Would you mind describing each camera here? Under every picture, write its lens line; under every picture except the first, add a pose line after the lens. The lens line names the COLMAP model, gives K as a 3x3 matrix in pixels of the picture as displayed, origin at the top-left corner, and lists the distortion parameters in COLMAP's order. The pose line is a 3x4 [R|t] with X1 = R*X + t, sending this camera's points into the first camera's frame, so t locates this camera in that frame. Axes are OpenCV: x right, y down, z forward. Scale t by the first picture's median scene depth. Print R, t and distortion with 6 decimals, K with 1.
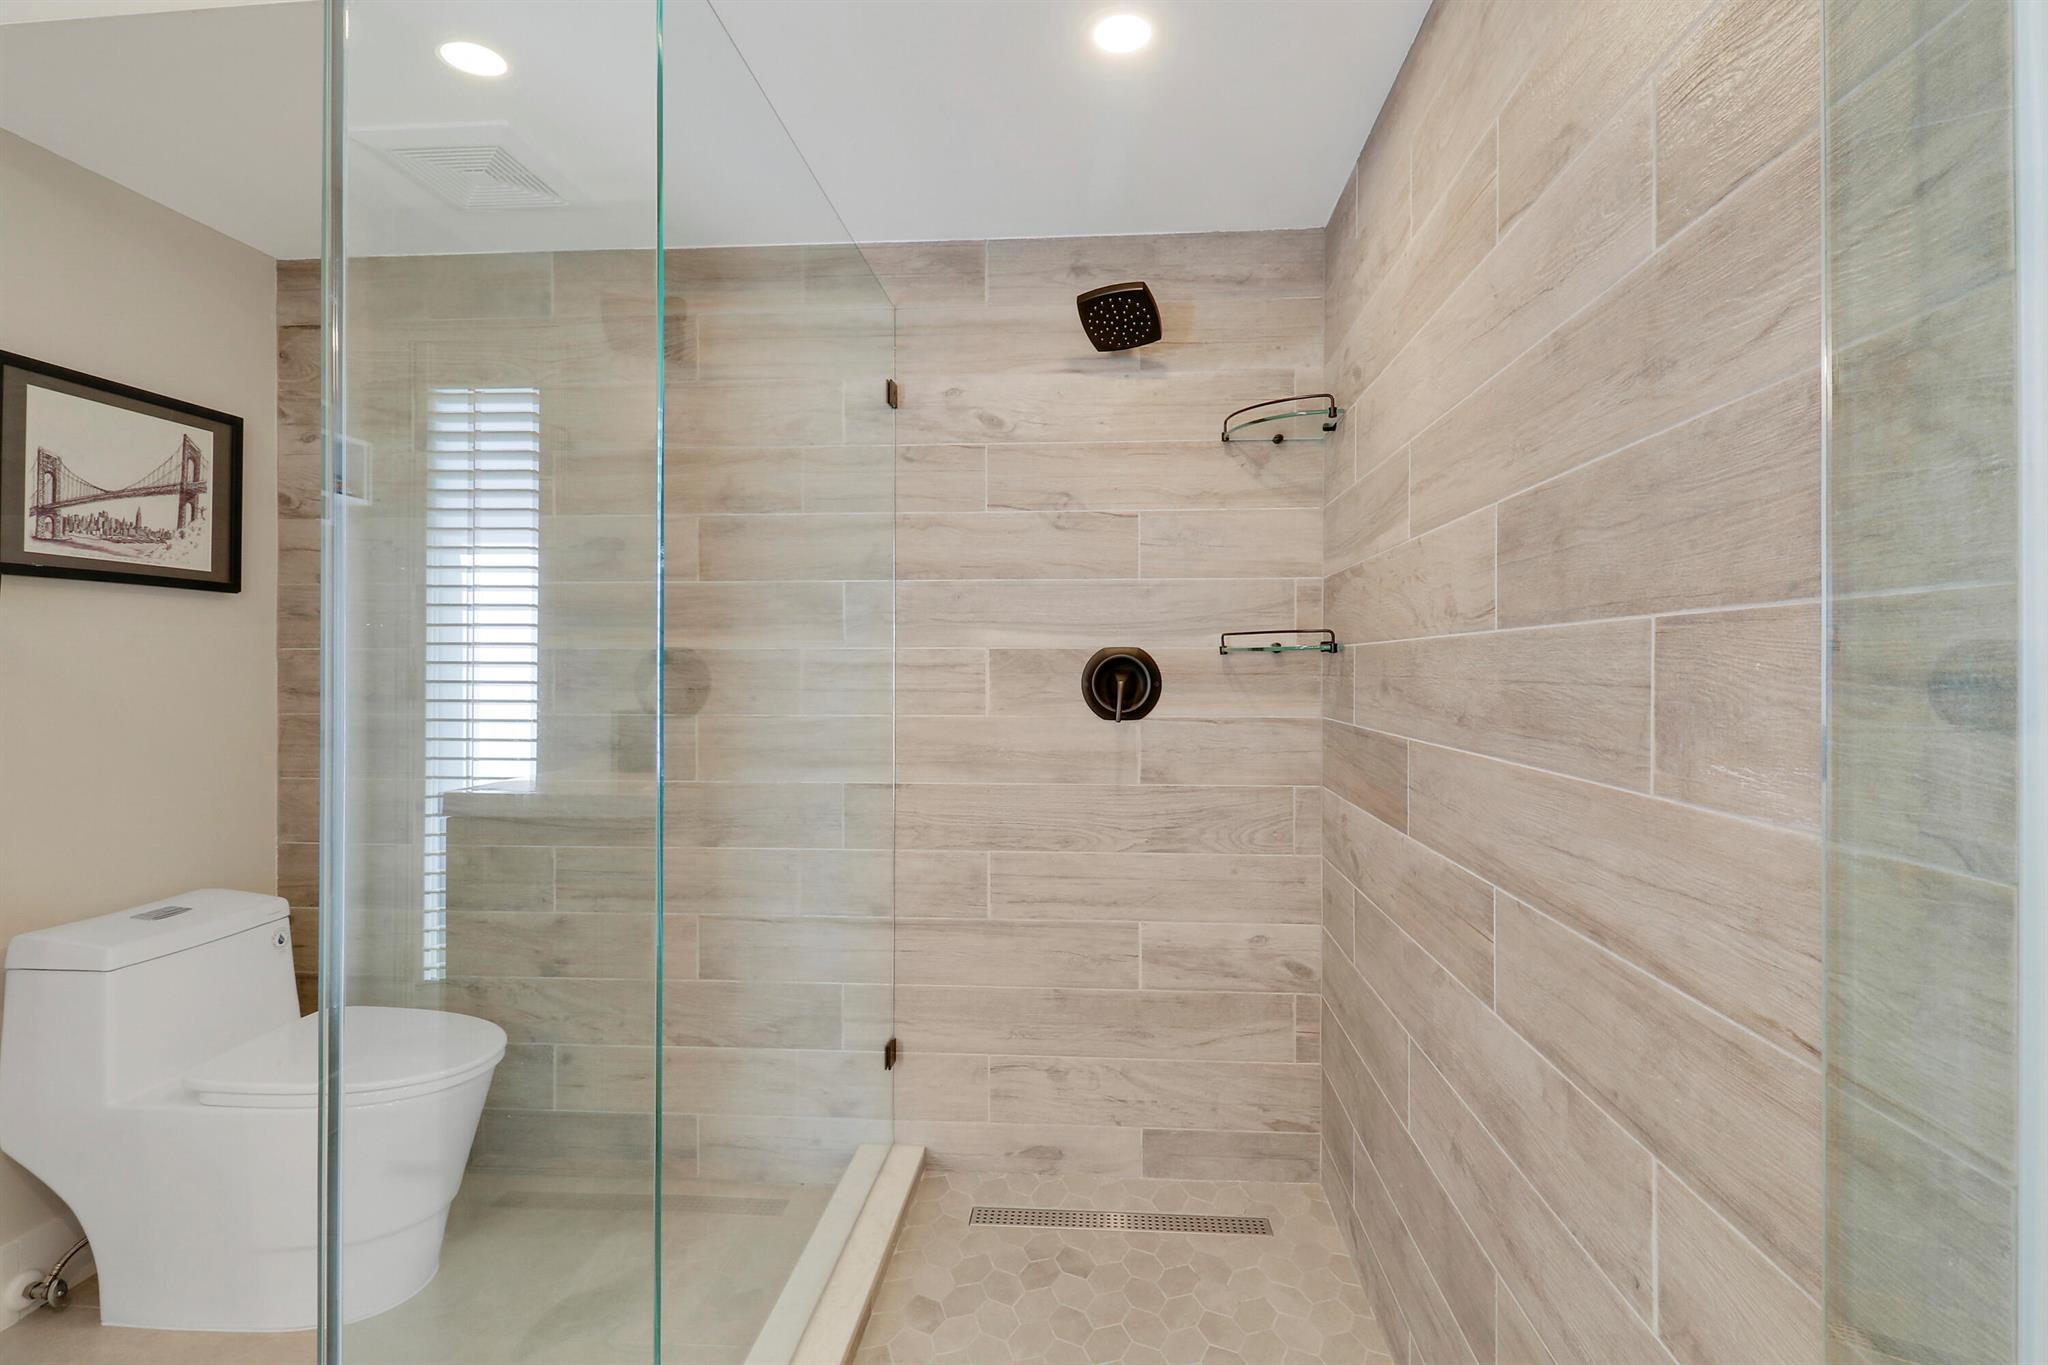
lens RADIAL K [[985.6, 0, 1021.4], [0, 985.6, 672.9], [0, 0, 1]] dist [-0.014998, -0.005970]
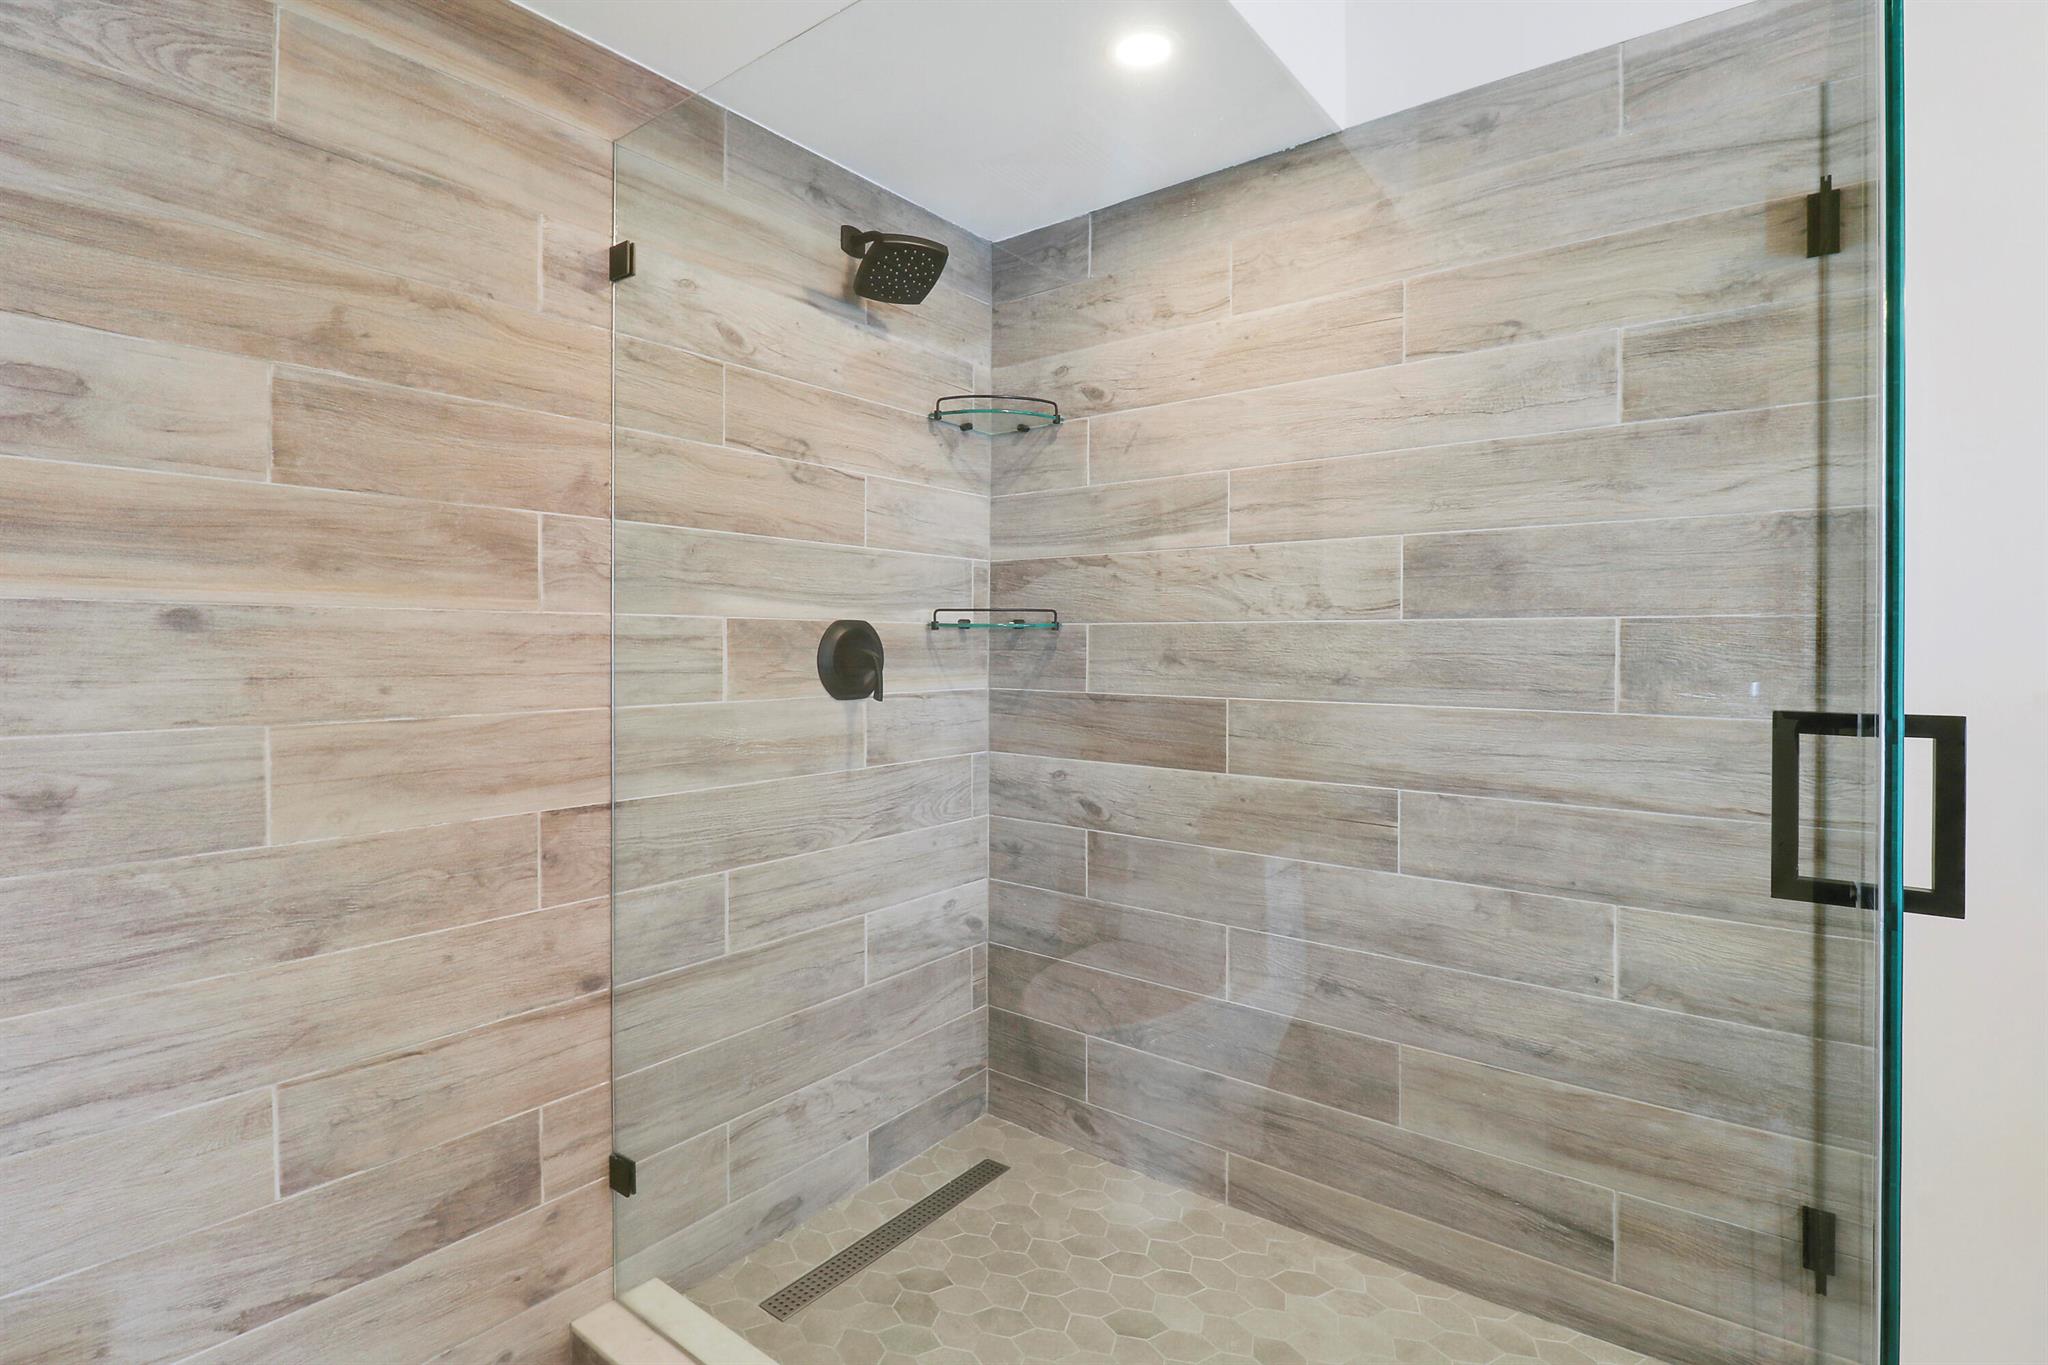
lens RADIAL K [[985.6, 0, 1069.3], [0, 985.6, 654.5], [0, 0, 1]] dist [-0.014998, -0.005970]
pose [[0.524868, -0.006829, 0.851156, -0.572309], [0.000871, 0.999972, 0.007486, -0.000929], [-0.851183, -0.003188, 0.524859, 0.343615]]
